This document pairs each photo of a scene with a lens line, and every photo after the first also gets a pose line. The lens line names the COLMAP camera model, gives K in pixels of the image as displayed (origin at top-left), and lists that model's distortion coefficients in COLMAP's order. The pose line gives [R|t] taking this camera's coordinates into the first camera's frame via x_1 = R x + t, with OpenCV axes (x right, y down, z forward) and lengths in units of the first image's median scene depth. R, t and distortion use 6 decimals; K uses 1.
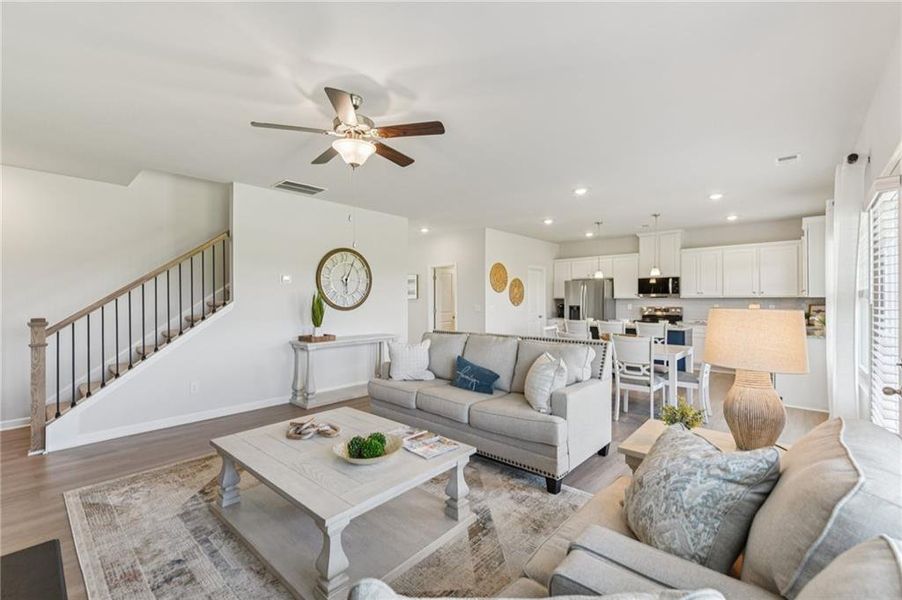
lens RADIAL K [[382.4, 0, 447.6], [0, 382.4, 299.8], [0, 0, 1]] dist [0.001477, -0.000159]
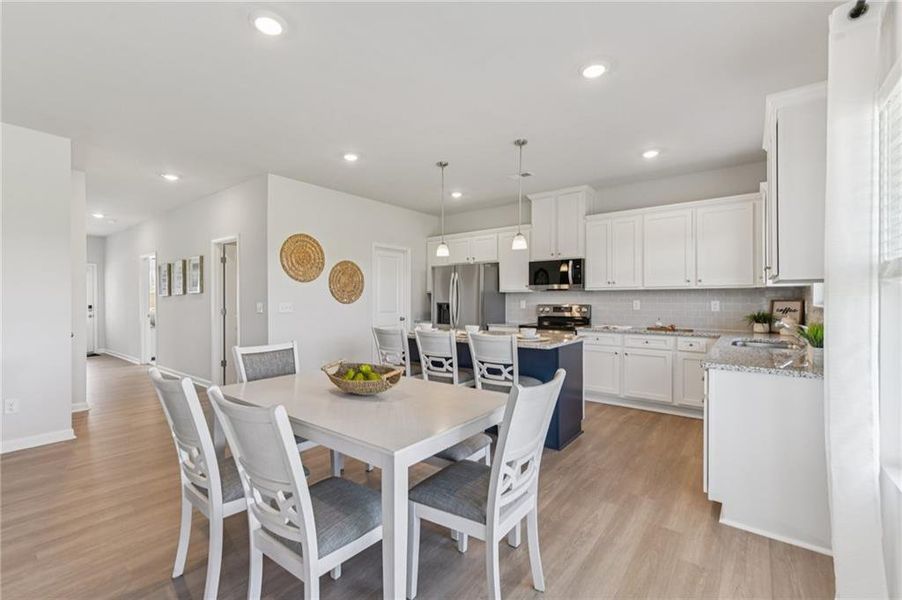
lens RADIAL K [[387.2, 0, 448.7], [0, 387.2, 299.0], [0, 0, 1]] dist [0.002999, 0.000056]
pose [[0.996935, -0.001050, 0.078228, 0.323457], [0.001016, 0.999999, 0.000467, 0.008808], [-0.078229, -0.000386, 0.996935, 0.357596]]
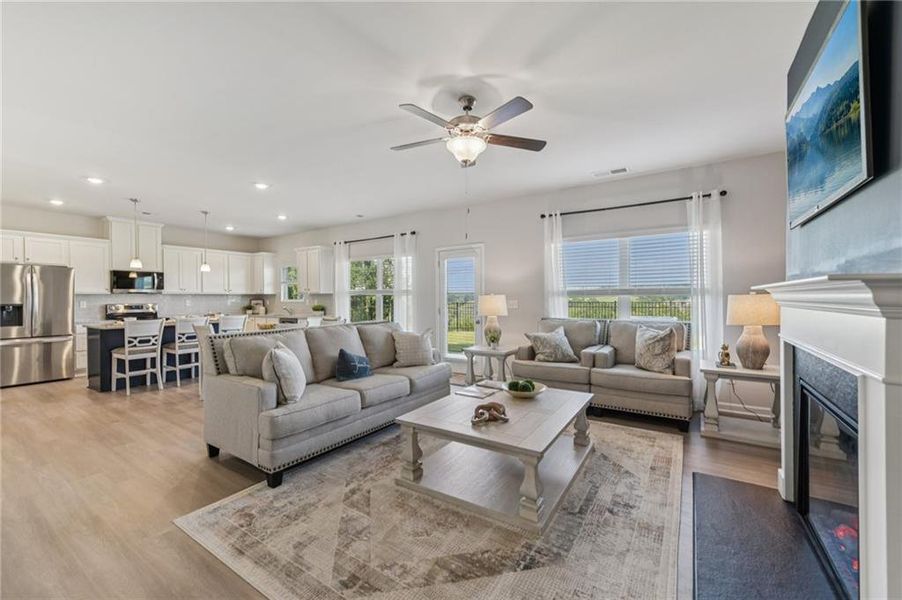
lens RADIAL K [[367.7, 0, 448.6], [0, 367.7, 299.3], [0, 0, 1]] dist [0.007912, 0.000530]
pose [[-0.153554, -0.000787, 0.988140, -0.438406], [0.005487, 0.999984, 0.001649, 0.011271], [-0.988125, 0.005675, -0.153547, 0.419875]]
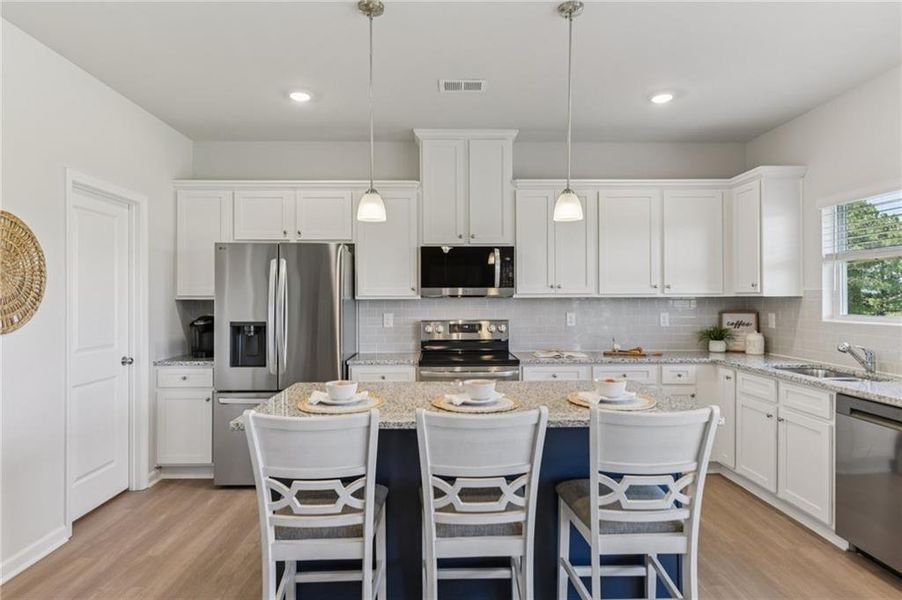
lens RADIAL K [[519.9, 0, 448.7], [0, 519.9, 297.9], [0, 0, 1]] dist [0.002647, 0.000517]
pose [[0.723559, 0.000293, 0.690263, 0.173310], [0.002089, 0.999994, -0.002614, -0.003843], [-0.690259, 0.003333, 0.723554, 0.643813]]
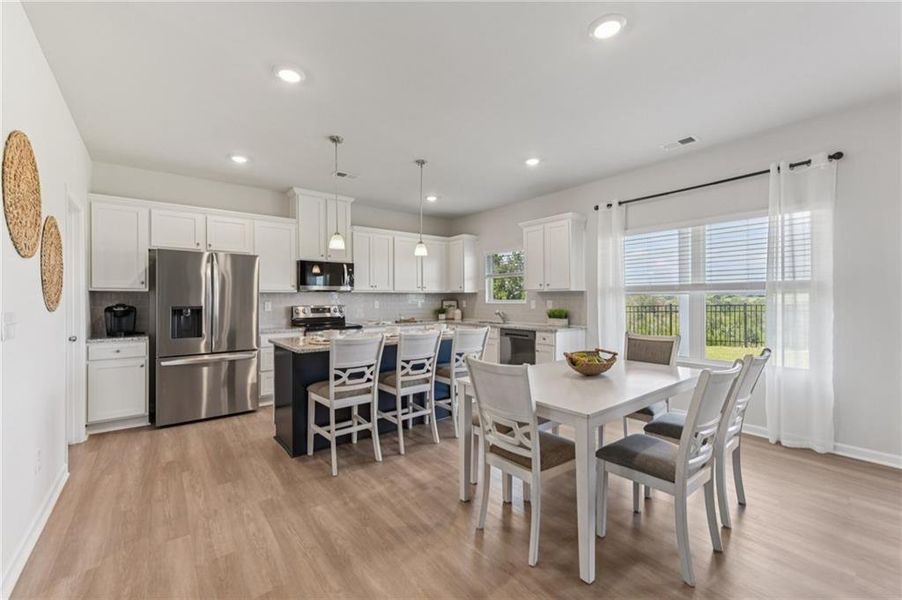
lens RADIAL K [[367.7, 0, 448.6], [0, 367.7, 299.3], [0, 0, 1]] dist [0.007912, 0.000530]
pose [[0.162548, -0.000367, 0.986700, -0.051824], [0.004234, 0.999991, -0.000325, 0.009283], [-0.986691, 0.004230, 0.162549, 0.703468]]
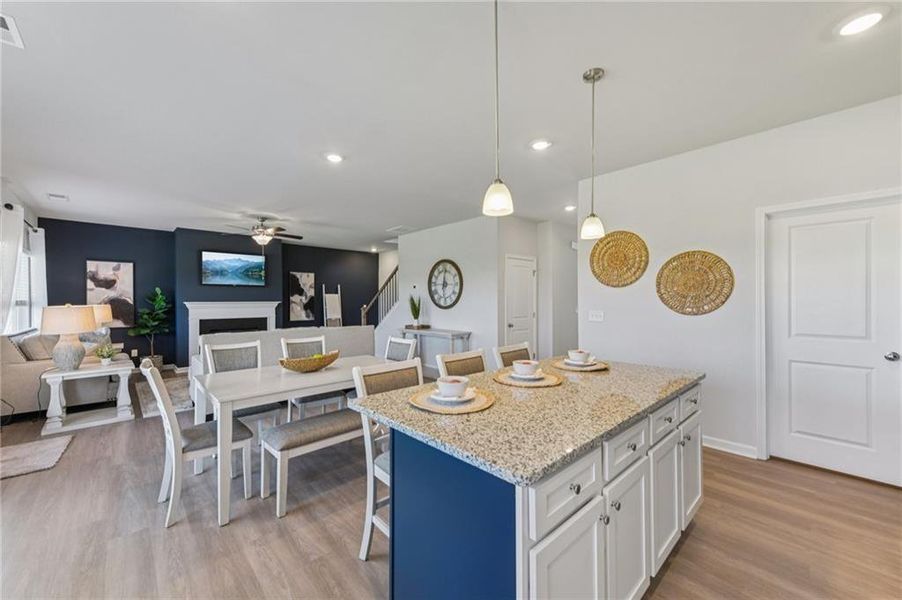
lens RADIAL K [[353.2, 0, 448.7], [0, 353.2, 300.1], [0, 0, 1]] dist [0.014540, 0.000482]
pose [[-0.078269, 0.001100, -0.996932, 0.652801], [0.002821, 0.999996, 0.000882, -0.001665], [0.996928, -0.002743, -0.078272, 0.811372]]
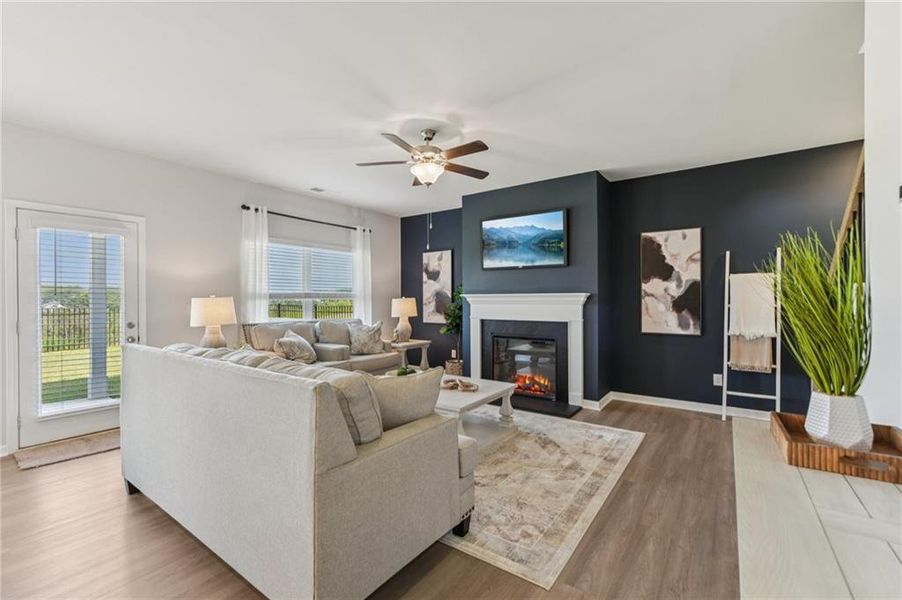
lens RADIAL K [[387.2, 0, 448.7], [0, 387.2, 299.0], [0, 0, 1]] dist [0.002999, 0.000056]
pose [[-0.993227, 0.005997, -0.116034, -0.055990], [0.005973, 0.999982, 0.000562, 0.009446], [0.116035, -0.000134, -0.993245, 0.791497]]
